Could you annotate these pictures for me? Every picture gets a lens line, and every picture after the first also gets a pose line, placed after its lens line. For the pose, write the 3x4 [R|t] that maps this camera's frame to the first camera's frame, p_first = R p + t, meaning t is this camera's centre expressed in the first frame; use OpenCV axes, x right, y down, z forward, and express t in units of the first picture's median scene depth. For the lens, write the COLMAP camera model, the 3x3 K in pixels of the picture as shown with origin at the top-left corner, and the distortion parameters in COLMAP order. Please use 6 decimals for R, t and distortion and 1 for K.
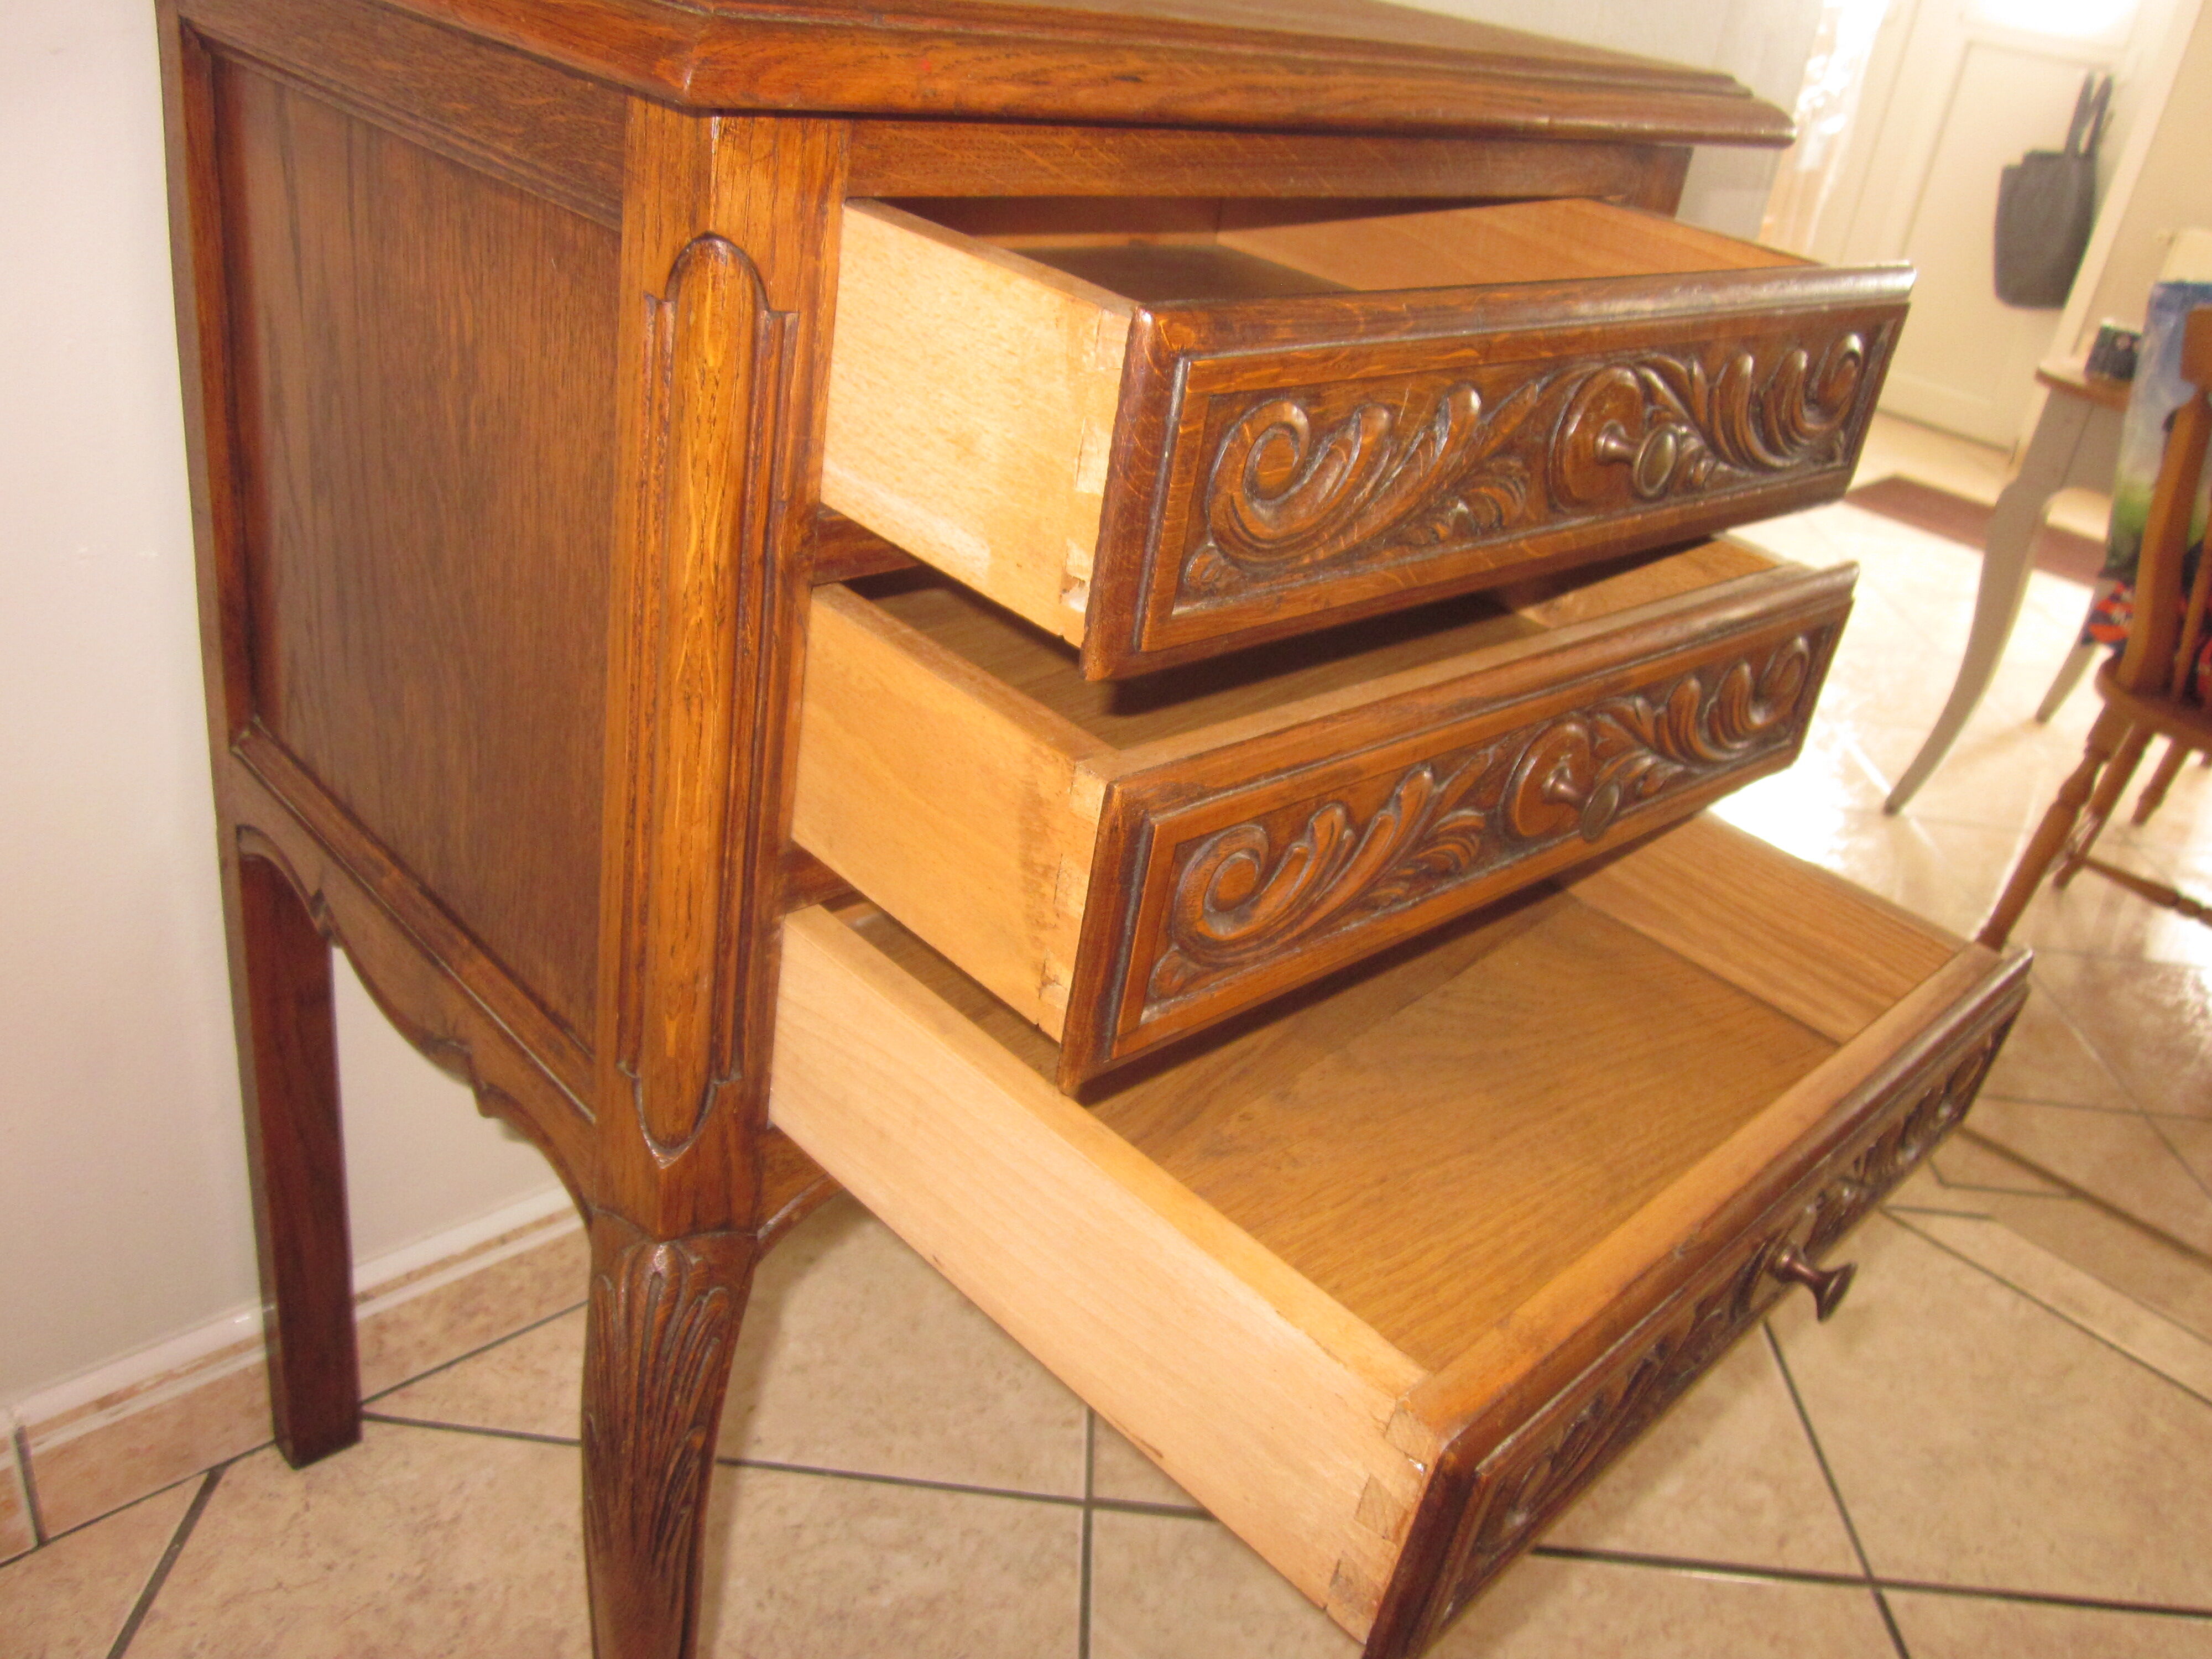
lens RADIAL K [[1844.4, 0, 1109.7], [0, 1844.4, 819.4], [0, 0, 1]] dist [-0.050375, 0.020008]
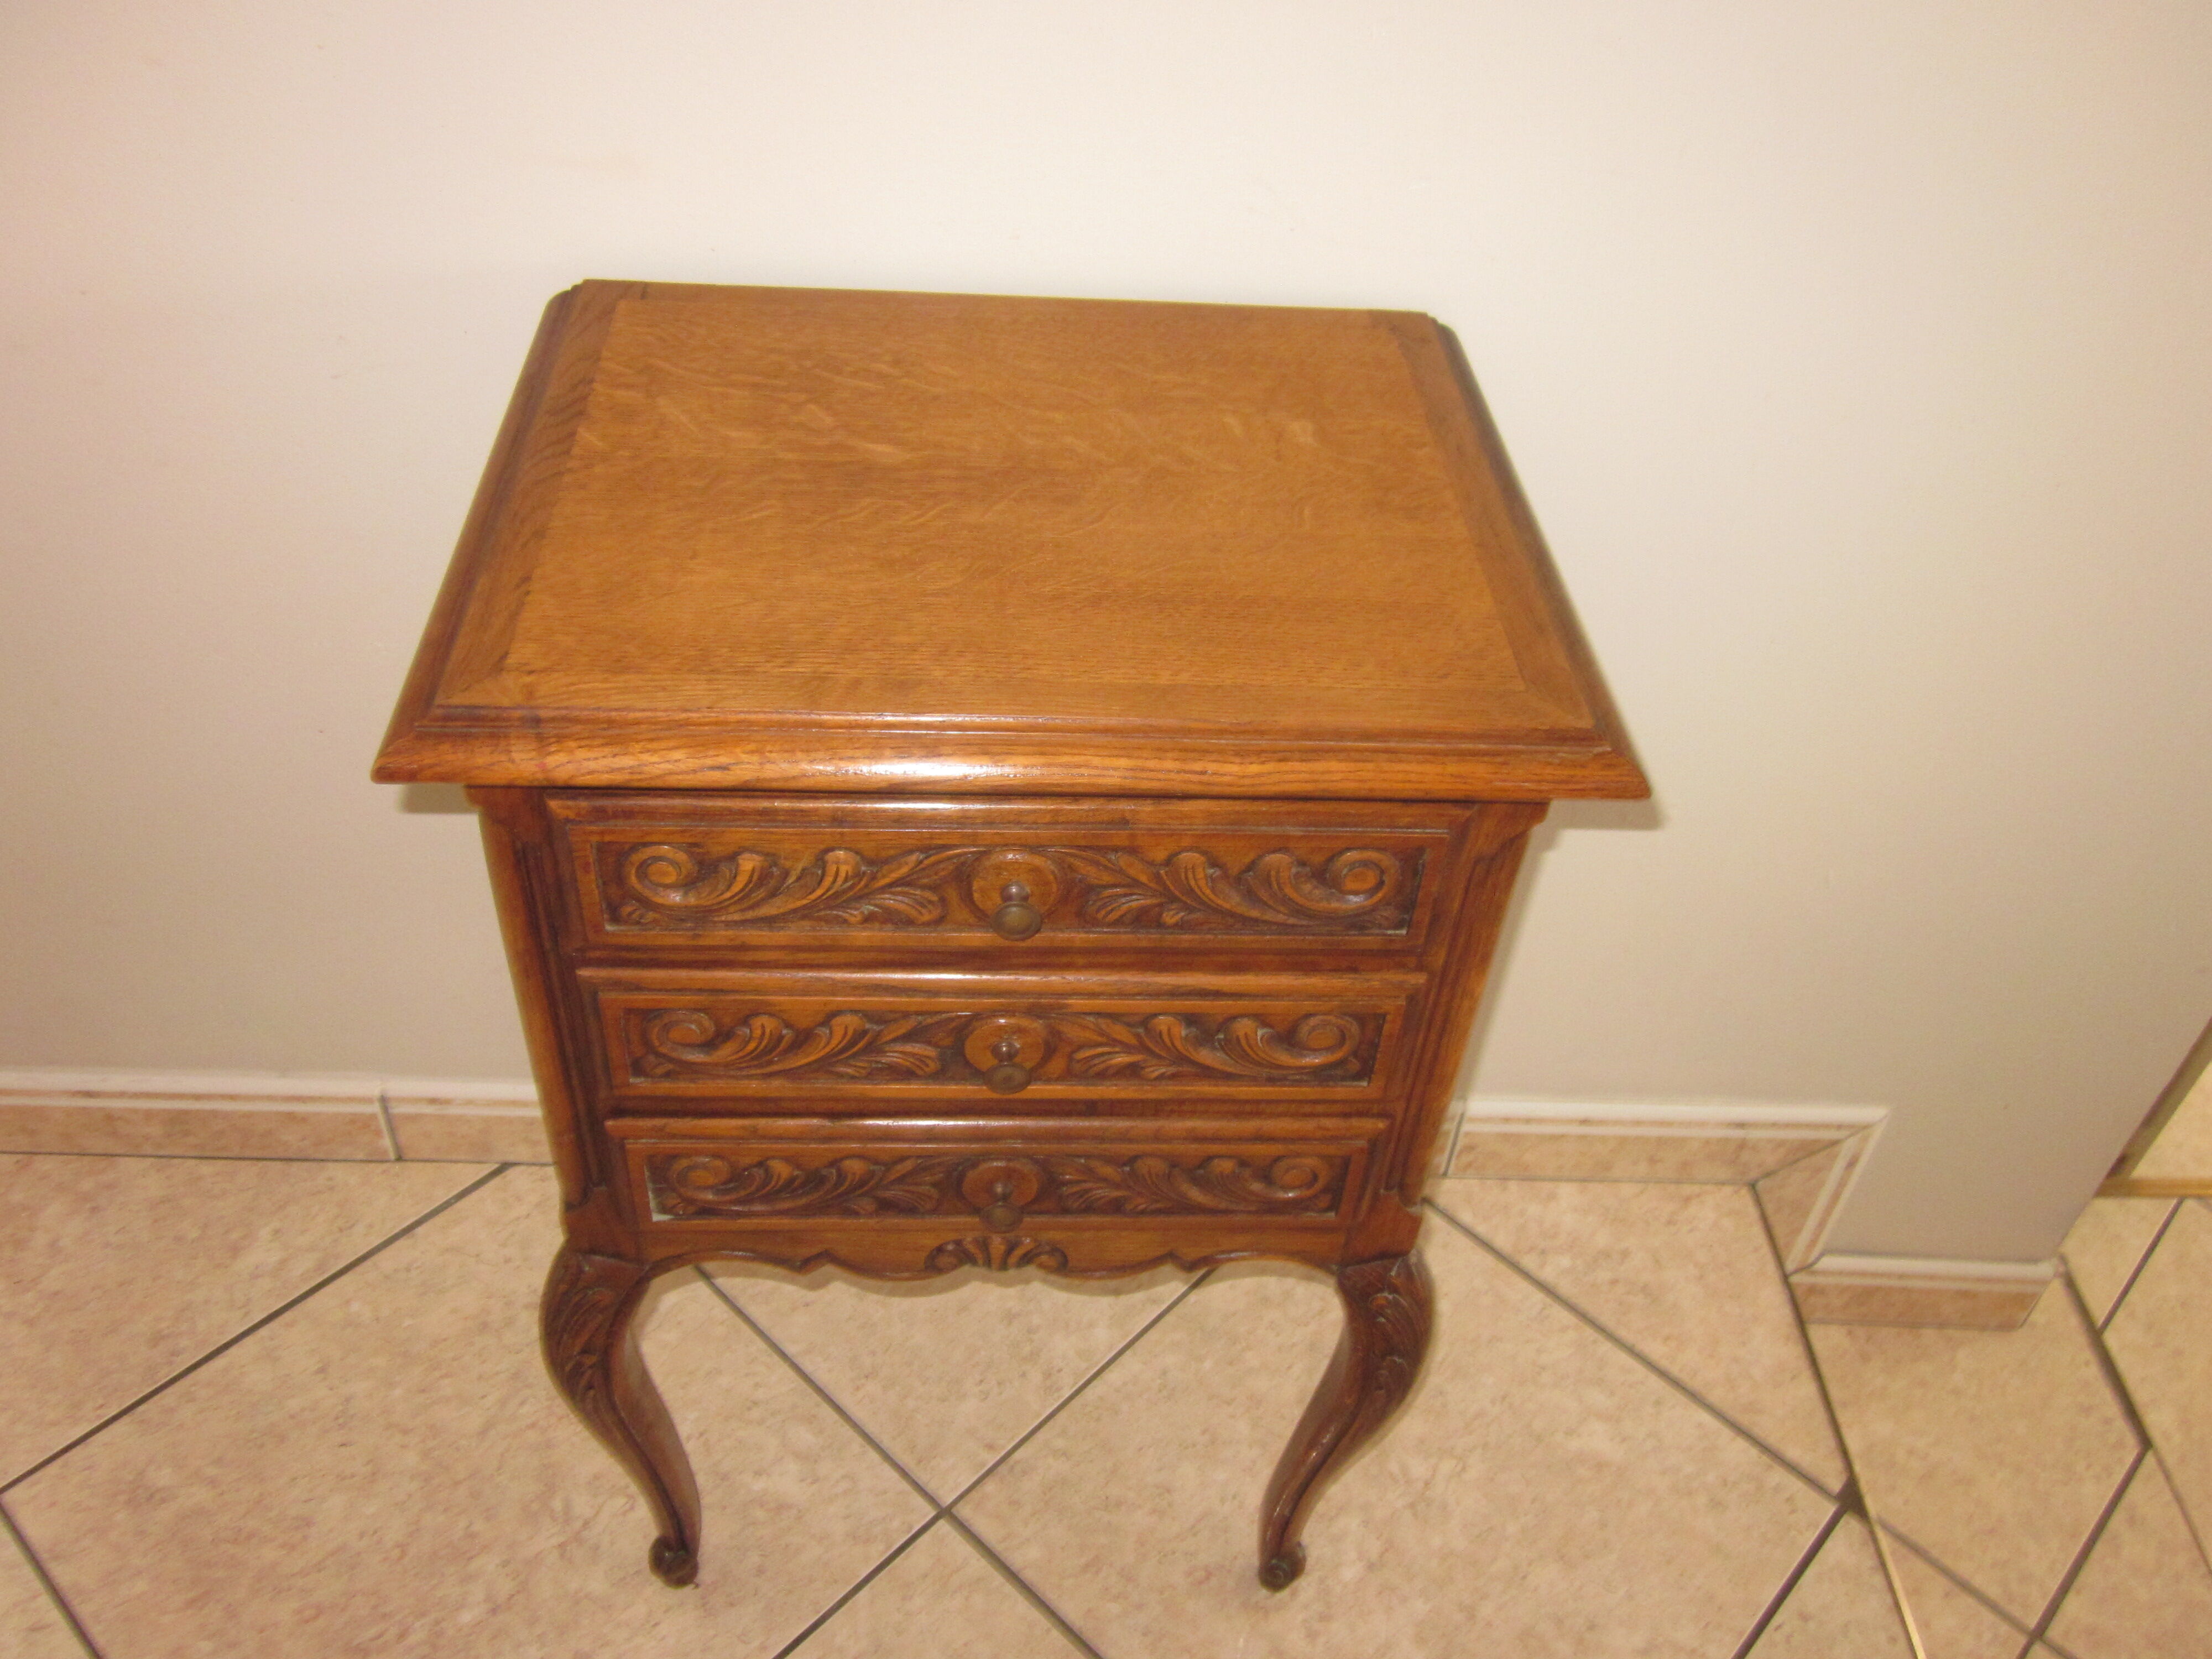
lens RADIAL K [[1849.8, 0, 1107.8], [0, 1849.8, 825.3], [0, 0, 1]] dist [-0.036244, 0.003900]
pose [[0.730590, 0.377487, -0.568984, 0.739588], [-0.279042, 0.925589, 0.255776, -0.503825], [0.623197, -0.028097, 0.781560, 0.118927]]
